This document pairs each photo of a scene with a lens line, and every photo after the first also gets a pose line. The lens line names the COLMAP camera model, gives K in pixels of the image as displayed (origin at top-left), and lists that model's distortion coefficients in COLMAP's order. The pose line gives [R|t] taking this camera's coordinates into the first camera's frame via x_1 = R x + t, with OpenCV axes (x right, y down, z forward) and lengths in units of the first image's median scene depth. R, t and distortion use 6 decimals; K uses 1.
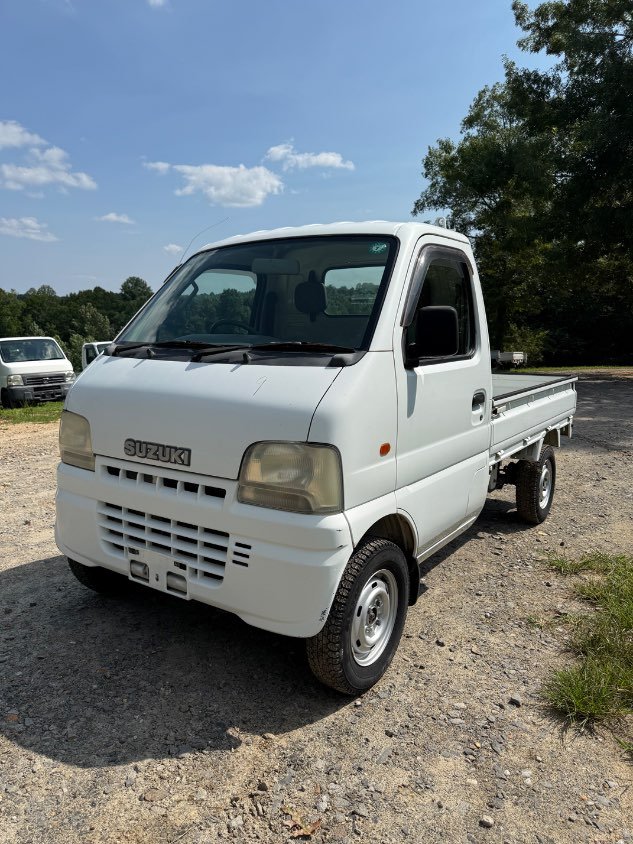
lens RADIAL K [[625.2, 0, 317.8], [0, 625.2, 425.2], [0, 0, 1]] dist [0.001714, 0.013013]
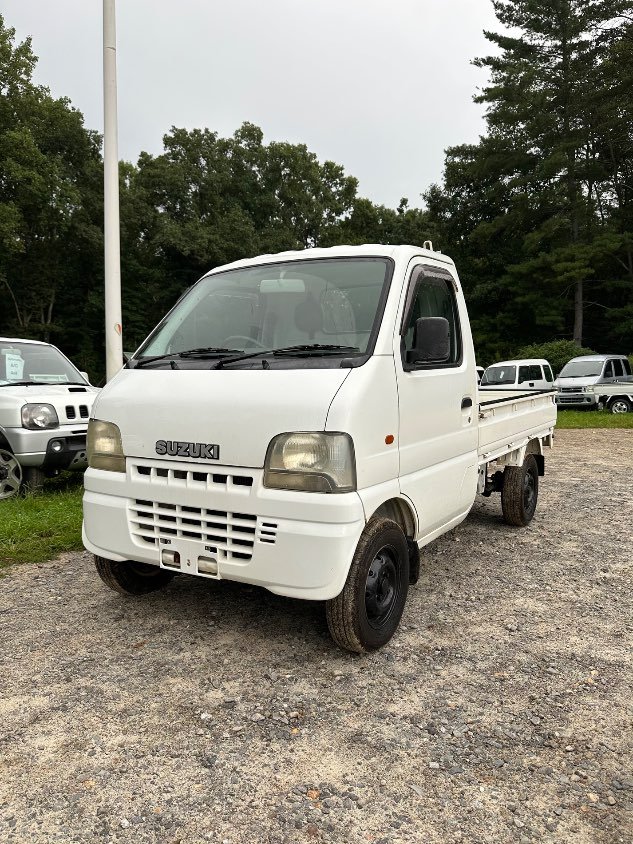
lens RADIAL K [[666.0, 0, 330.4], [0, 666.0, 445.3], [0, 0, 1]] dist [0.001745, -0.008993]
pose [[0.998119, -0.025843, 0.055594, -0.066030], [0.027357, 0.999270, -0.026652, 0.074090], [-0.054865, 0.028123, 0.998098, -0.209392]]
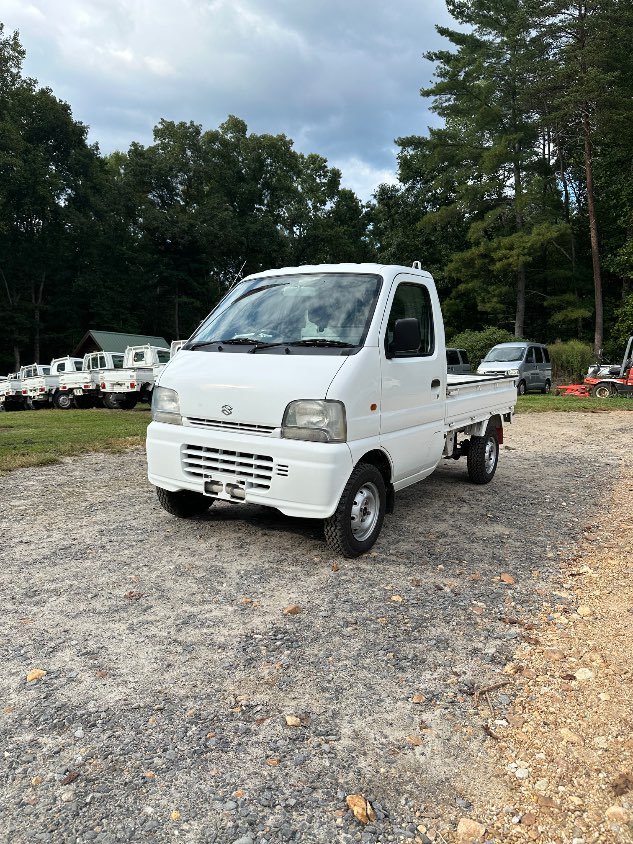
lens RADIAL K [[625.2, 0, 308.7], [0, 625.2, 427.6], [0, 0, 1]] dist [0.001714, 0.013013]
pose [[0.999818, 0.010874, 0.015664, -0.075220], [-0.010687, 0.999871, -0.011967, 0.103256], [-0.015792, 0.011797, 0.999806, -0.574476]]
